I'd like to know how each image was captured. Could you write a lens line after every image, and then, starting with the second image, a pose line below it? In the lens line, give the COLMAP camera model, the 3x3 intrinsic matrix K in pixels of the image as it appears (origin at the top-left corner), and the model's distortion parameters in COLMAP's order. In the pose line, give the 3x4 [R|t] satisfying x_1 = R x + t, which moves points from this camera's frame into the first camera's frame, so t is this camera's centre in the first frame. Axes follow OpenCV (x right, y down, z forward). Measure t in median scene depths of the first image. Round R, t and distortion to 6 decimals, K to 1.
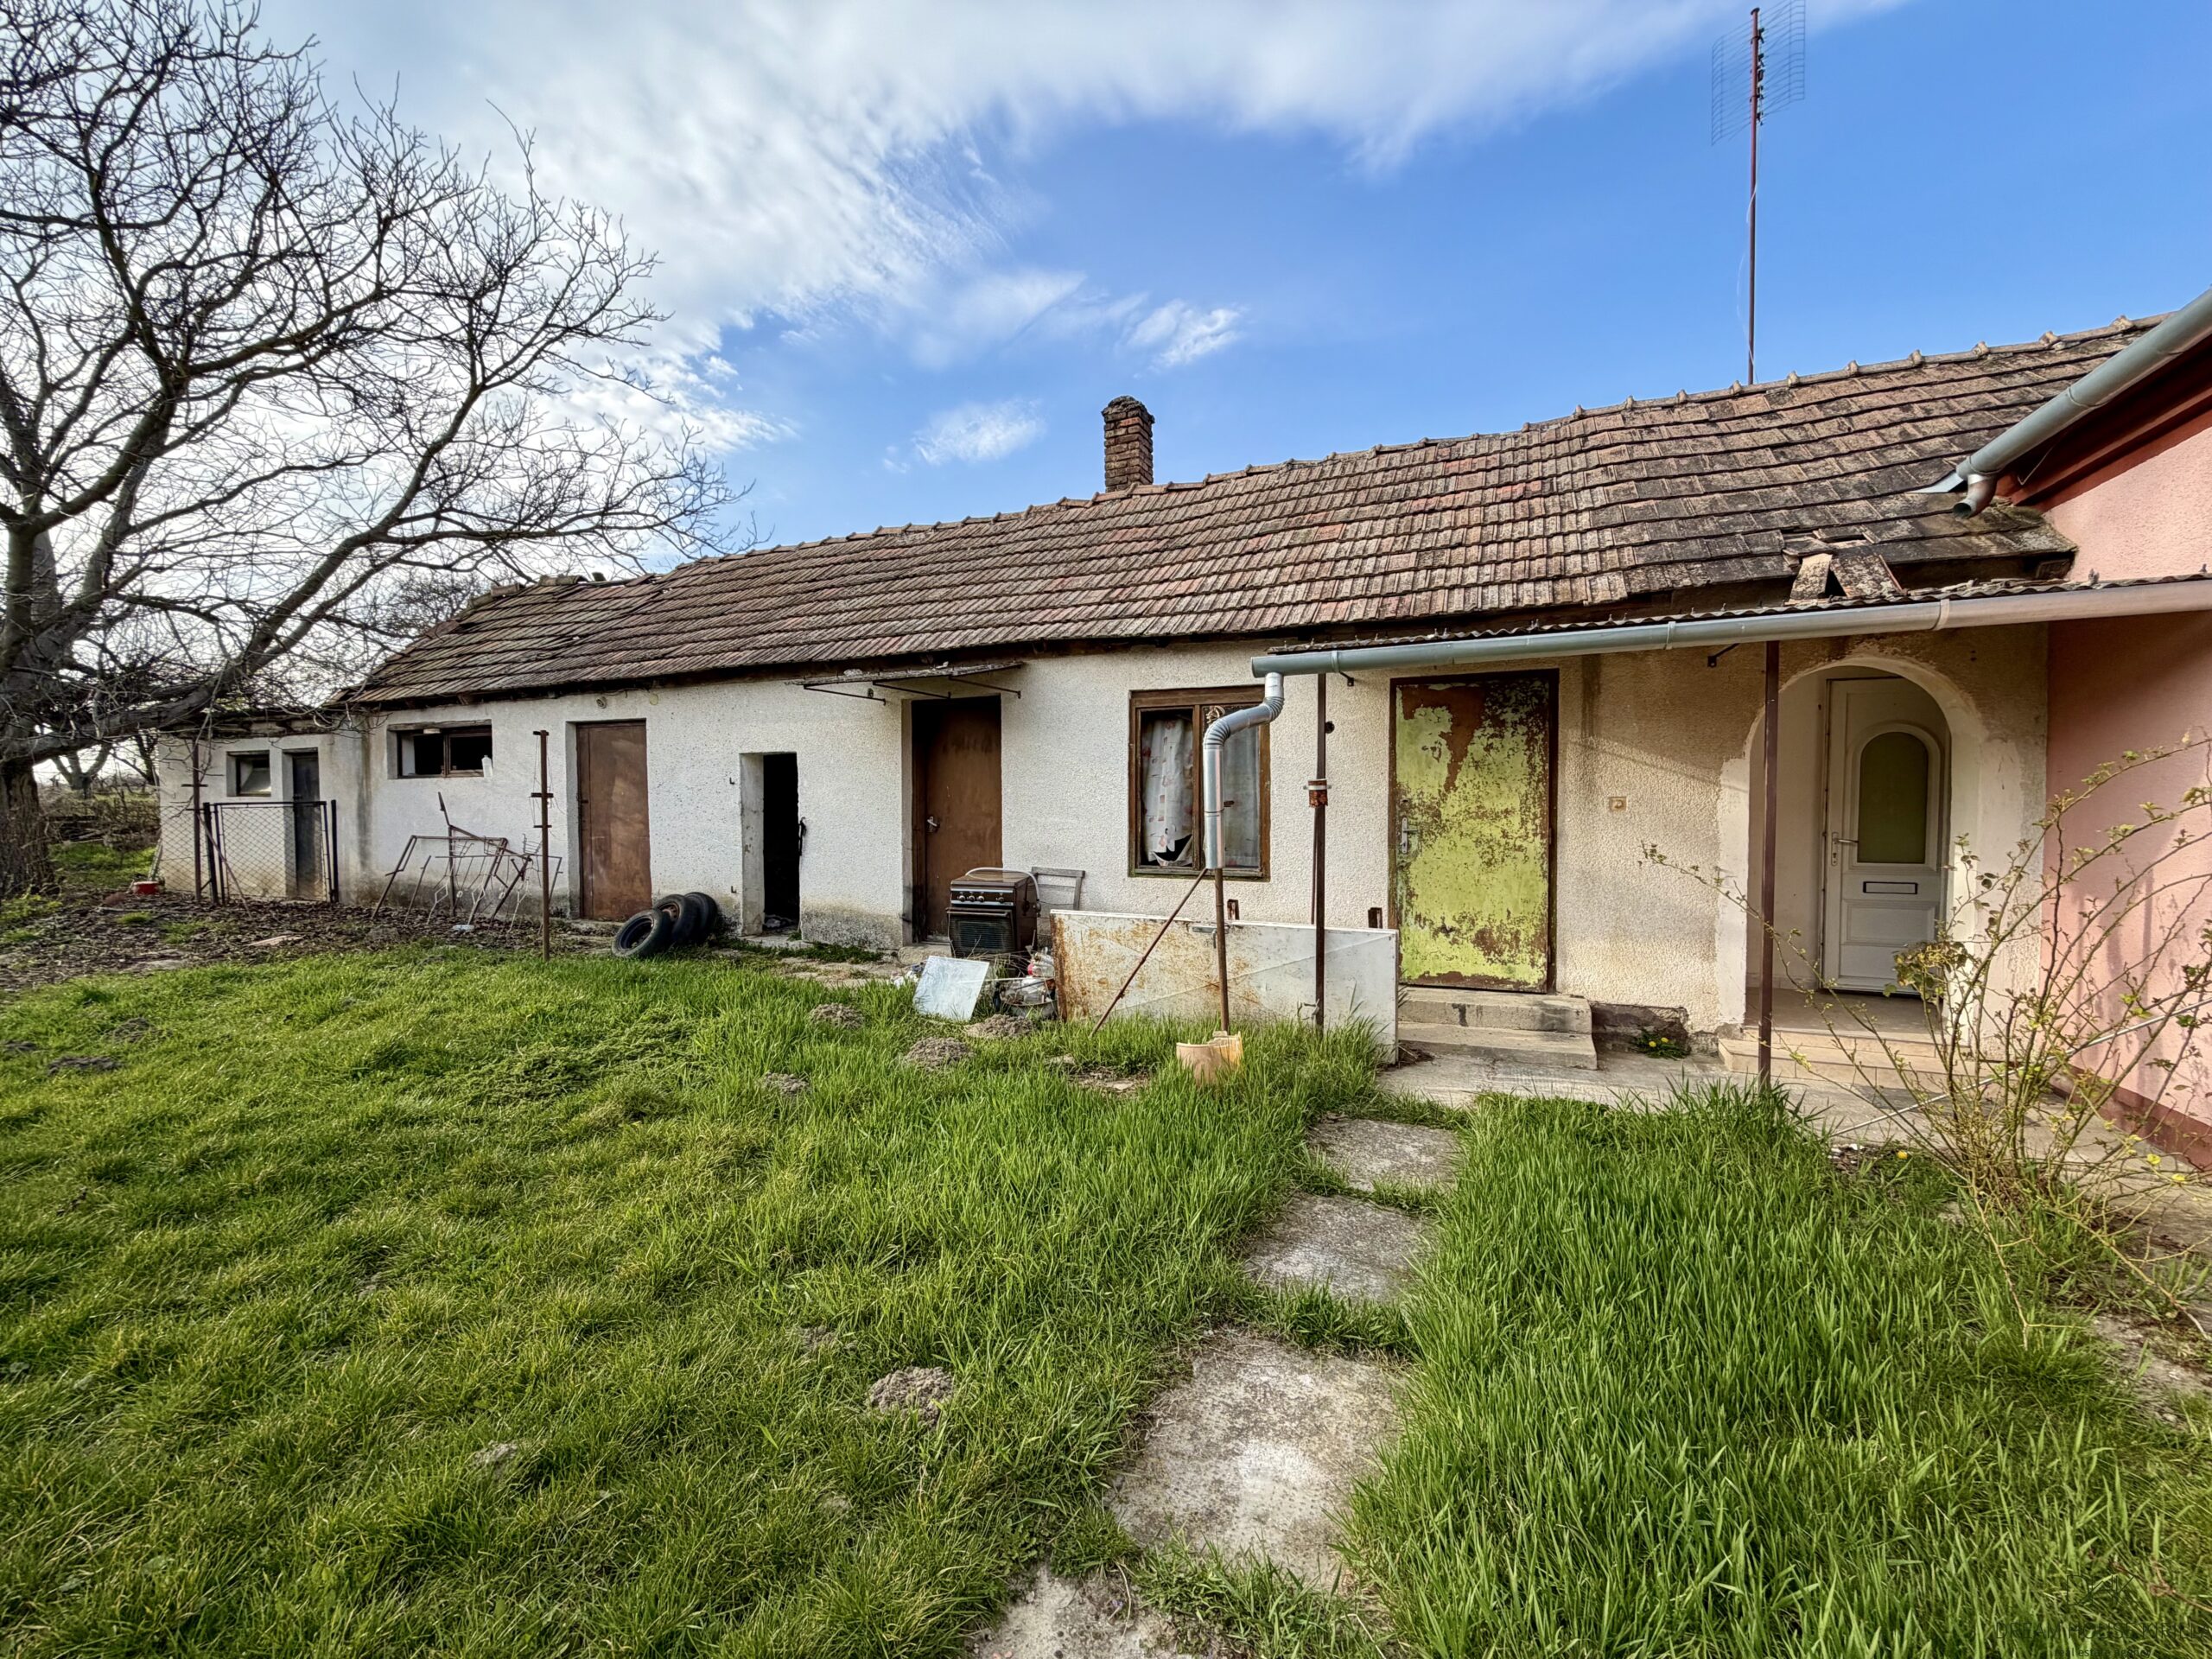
lens RADIAL K [[877.1, 0, 1098.3], [0, 877.1, 830.5], [0, 0, 1]] dist [0.001549, -0.000050]
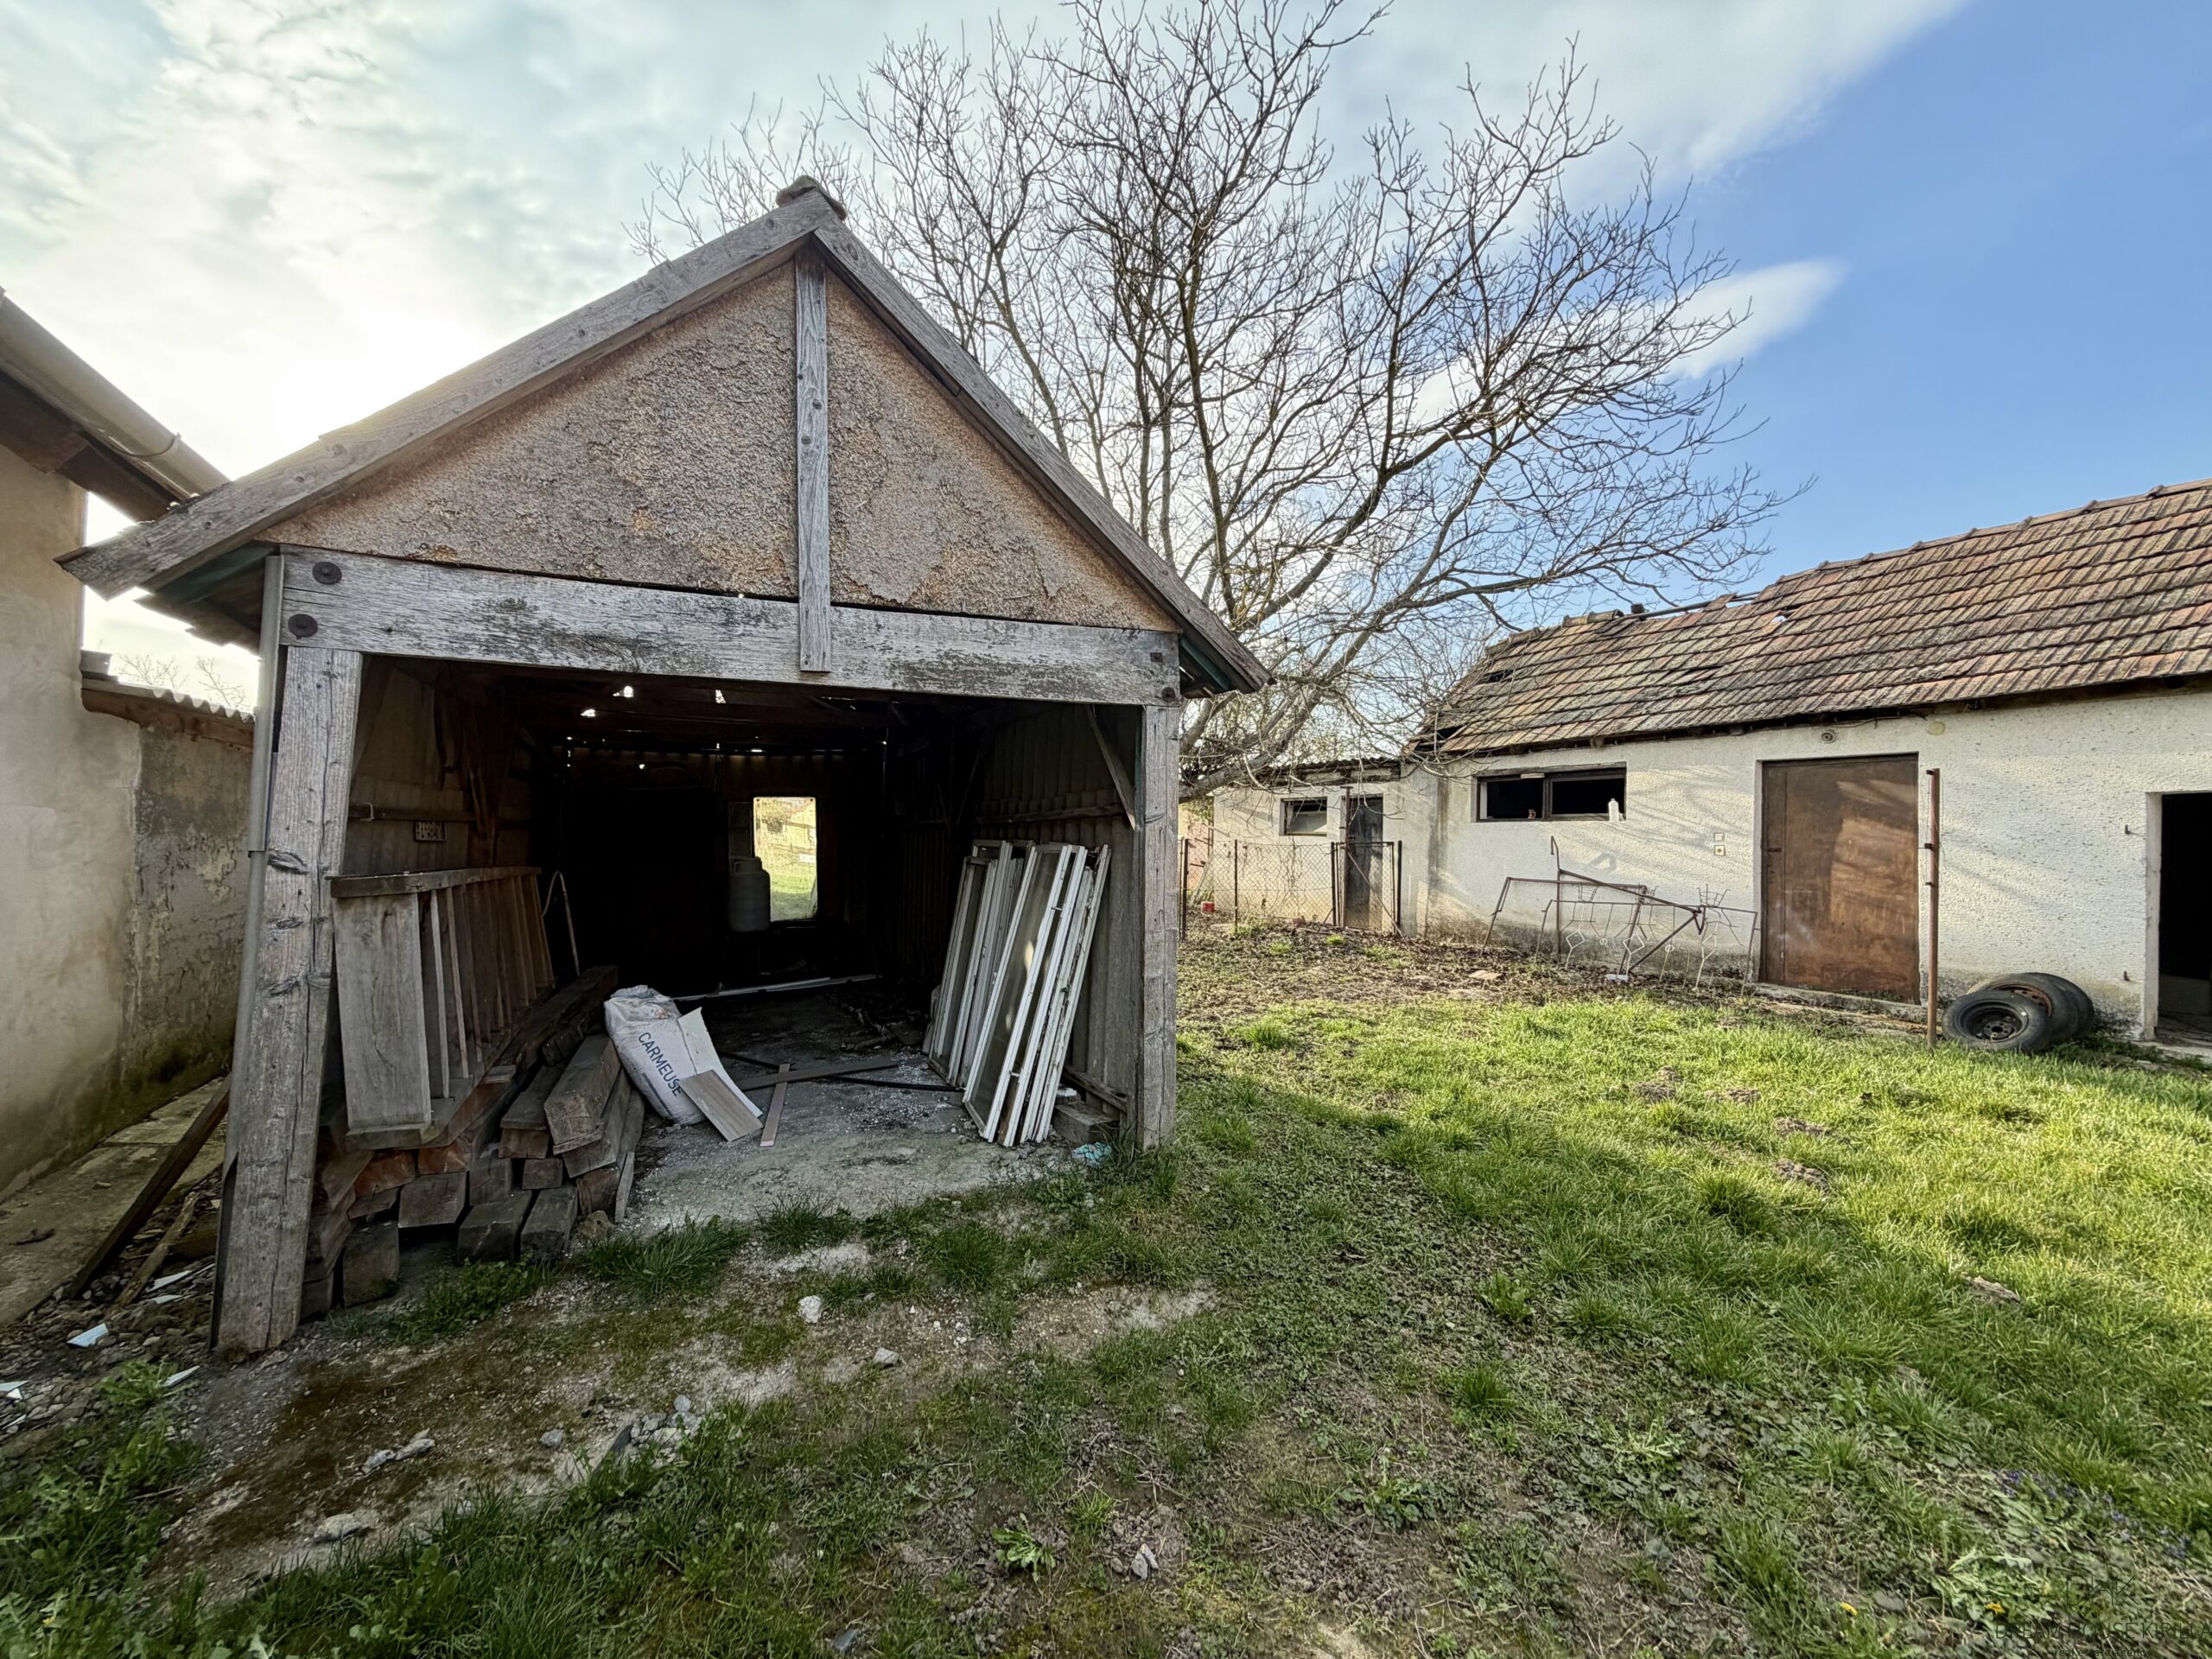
lens RADIAL K [[877.1, 0, 1098.3], [0, 877.1, 830.5], [0, 0, 1]] dist [0.001549, -0.000050]
pose [[0.770185, 0.010528, -0.637734, -0.771836], [-0.037834, 0.998857, -0.029203, -0.001143], [0.636698, 0.046619, 0.769703, -0.163124]]
